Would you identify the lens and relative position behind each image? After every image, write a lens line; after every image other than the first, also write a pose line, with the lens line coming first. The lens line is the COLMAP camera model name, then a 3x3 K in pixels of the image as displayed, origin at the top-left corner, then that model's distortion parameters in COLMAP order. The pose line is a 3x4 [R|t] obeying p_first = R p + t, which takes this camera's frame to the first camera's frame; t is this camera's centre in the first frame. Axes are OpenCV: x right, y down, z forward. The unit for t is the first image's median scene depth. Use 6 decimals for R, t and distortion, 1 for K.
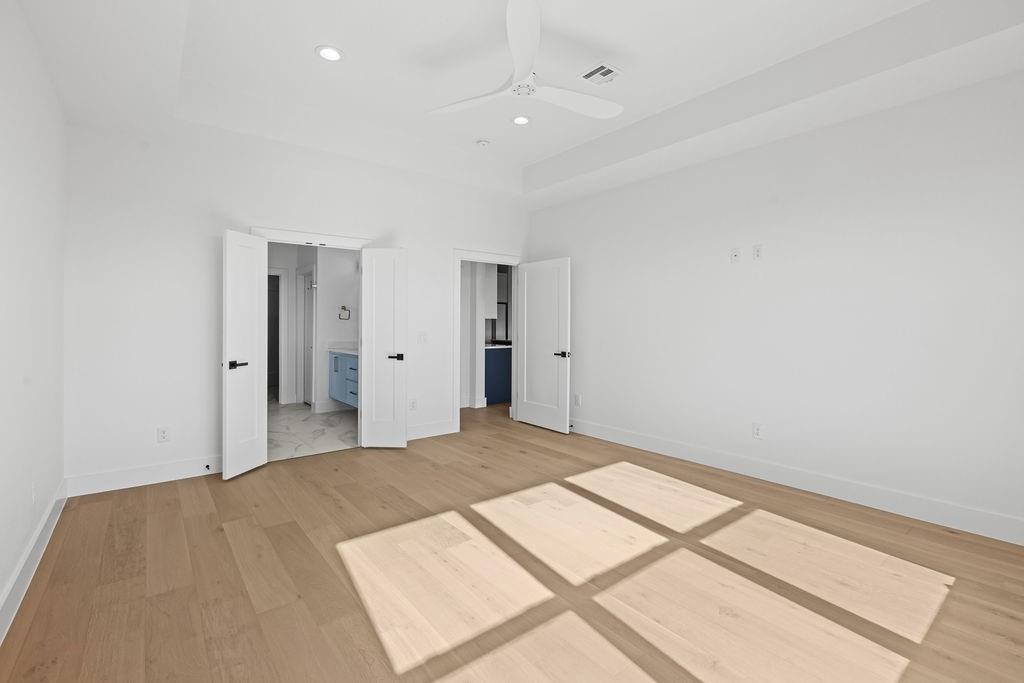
lens RADIAL K [[452.3, 0, 510.7], [0, 452.3, 332.5], [0, 0, 1]] dist [0.001228, -0.001685]
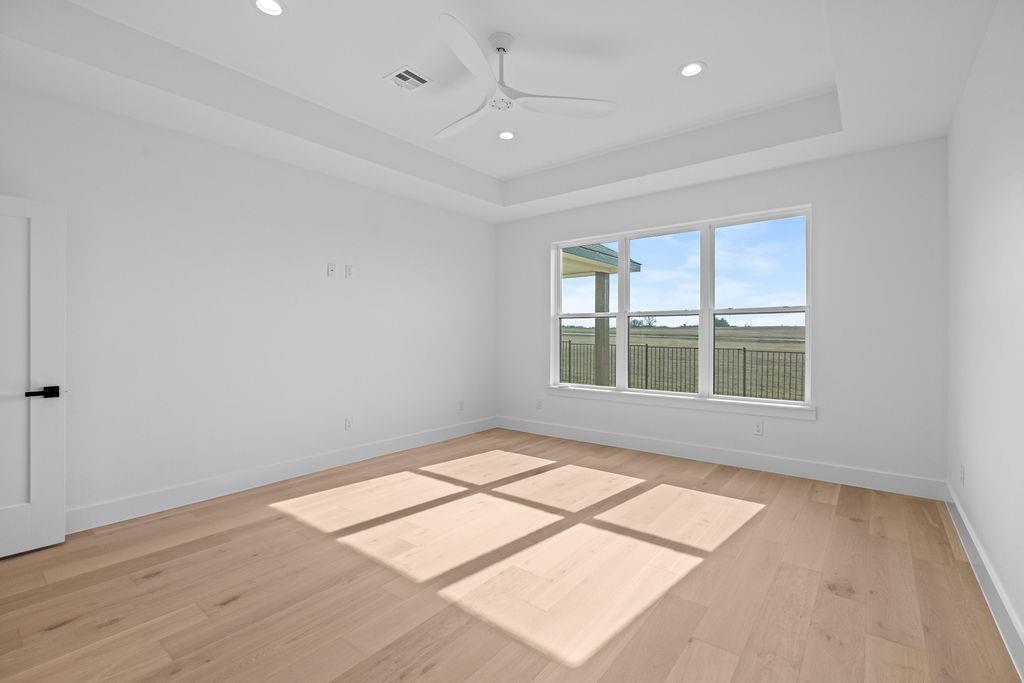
lens RADIAL K [[452.3, 0, 508.5], [0, 452.3, 338.7], [0, 0, 1]] dist [0.001228, -0.001685]
pose [[-0.212488, -0.013078, 0.977076, -0.888686], [0.018960, 0.999667, 0.017503, -0.019628], [-0.976980, 0.022244, -0.212169, 1.084565]]
